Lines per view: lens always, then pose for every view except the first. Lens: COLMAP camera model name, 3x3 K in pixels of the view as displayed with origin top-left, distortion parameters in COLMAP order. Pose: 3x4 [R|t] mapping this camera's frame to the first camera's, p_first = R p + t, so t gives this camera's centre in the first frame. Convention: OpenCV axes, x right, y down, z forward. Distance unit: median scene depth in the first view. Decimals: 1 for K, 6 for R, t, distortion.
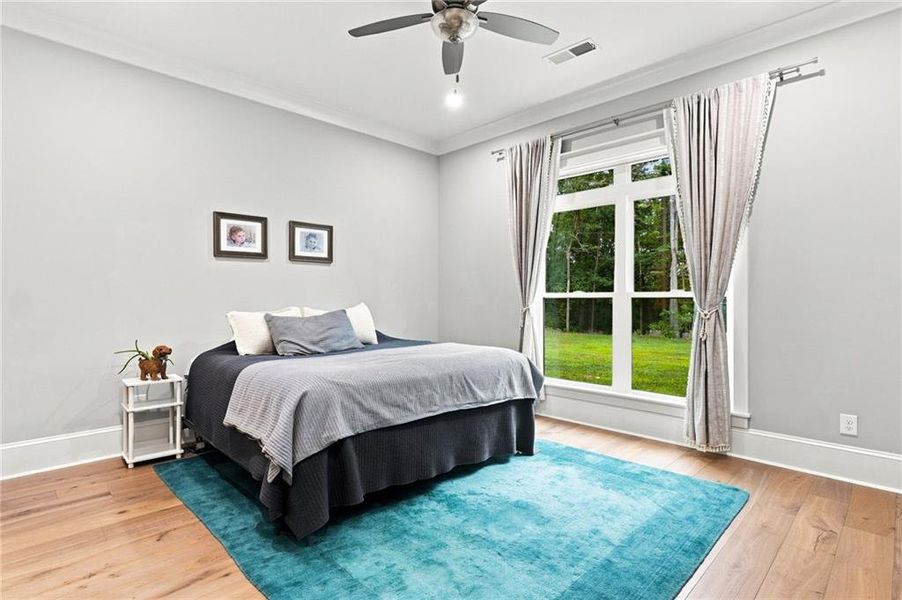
lens RADIAL K [[442.8, 0, 467.5], [0, 442.8, 306.2], [0, 0, 1]] dist [-0.001049, 0.000035]
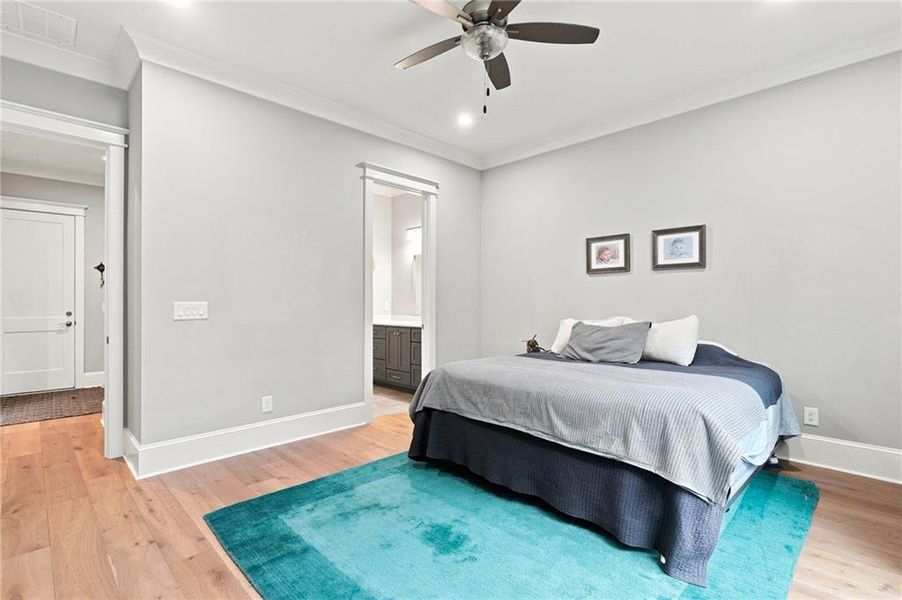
lens RADIAL K [[442.8, 0, 467.5], [0, 442.8, 306.2], [0, 0, 1]] dist [-0.001049, 0.000035]
pose [[0.007345, 0.002057, -0.999971, 0.653369], [-0.023139, 0.999730, 0.001887, -0.017150], [0.999705, 0.023125, 0.007390, 0.640344]]
